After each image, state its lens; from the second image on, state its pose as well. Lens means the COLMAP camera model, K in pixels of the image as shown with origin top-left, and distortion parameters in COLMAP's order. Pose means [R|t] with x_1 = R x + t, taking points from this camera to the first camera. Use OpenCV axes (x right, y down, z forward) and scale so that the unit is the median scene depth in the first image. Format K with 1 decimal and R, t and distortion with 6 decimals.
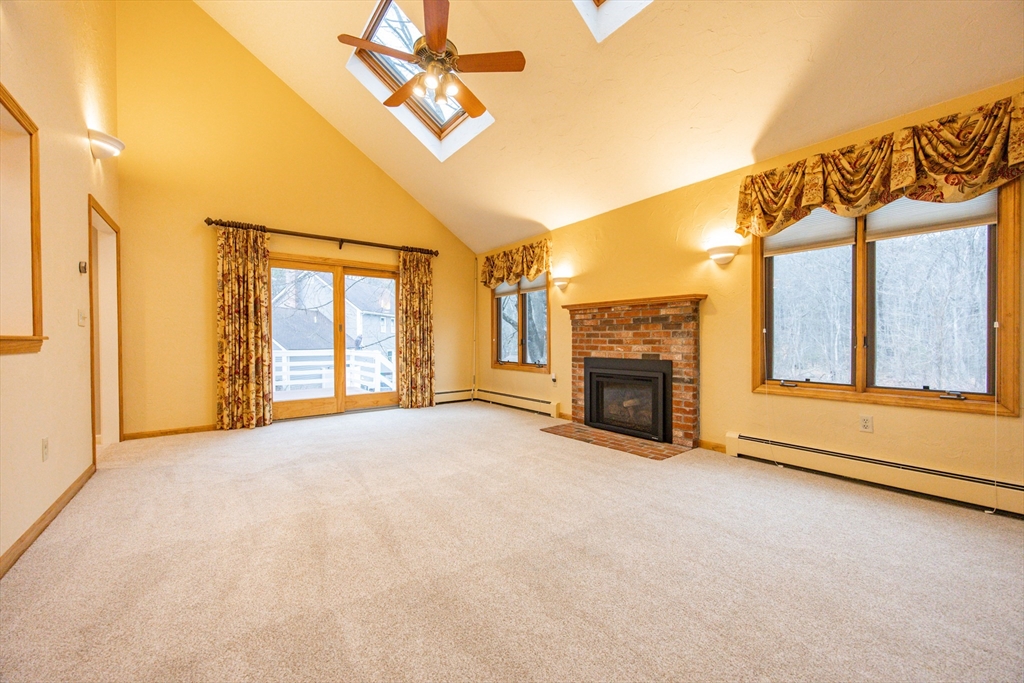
lens RADIAL K [[393.2, 0, 519.1], [0, 393.2, 341.3], [0, 0, 1]] dist [-0.007025, 0.000068]
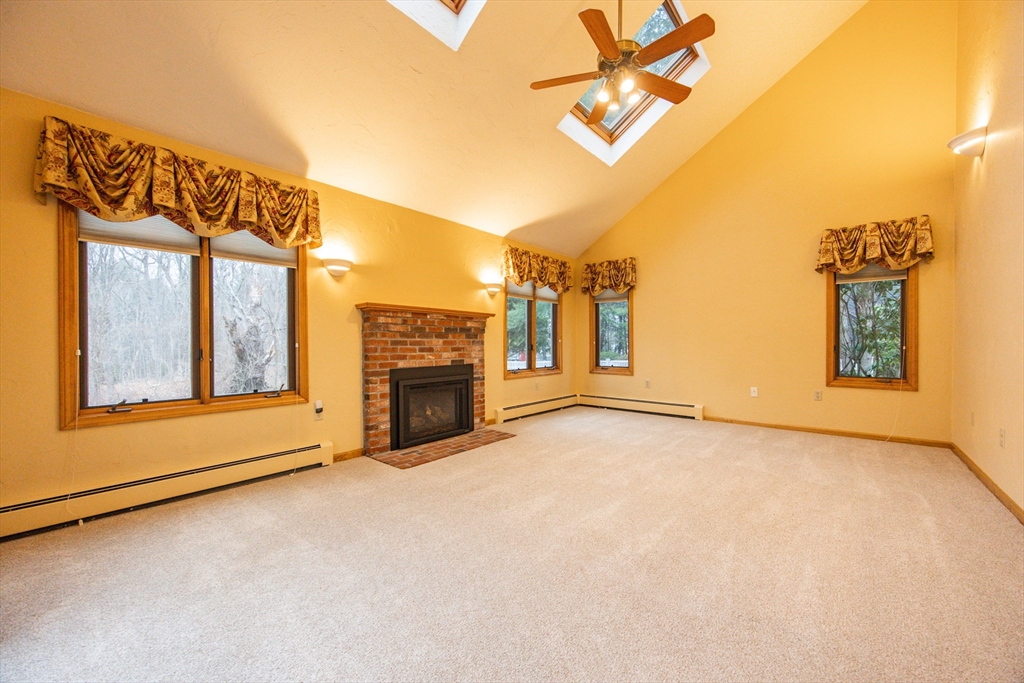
lens RADIAL K [[401.2, 0, 520.1], [0, 401.2, 344.8], [0, 0, 1]] dist [-0.000204, 0.000034]
pose [[-0.217261, 0.010858, 0.976053, -0.724015], [0.019698, 0.999783, -0.006738, 0.000085], [-0.975915, 0.017762, -0.217428, 0.922712]]
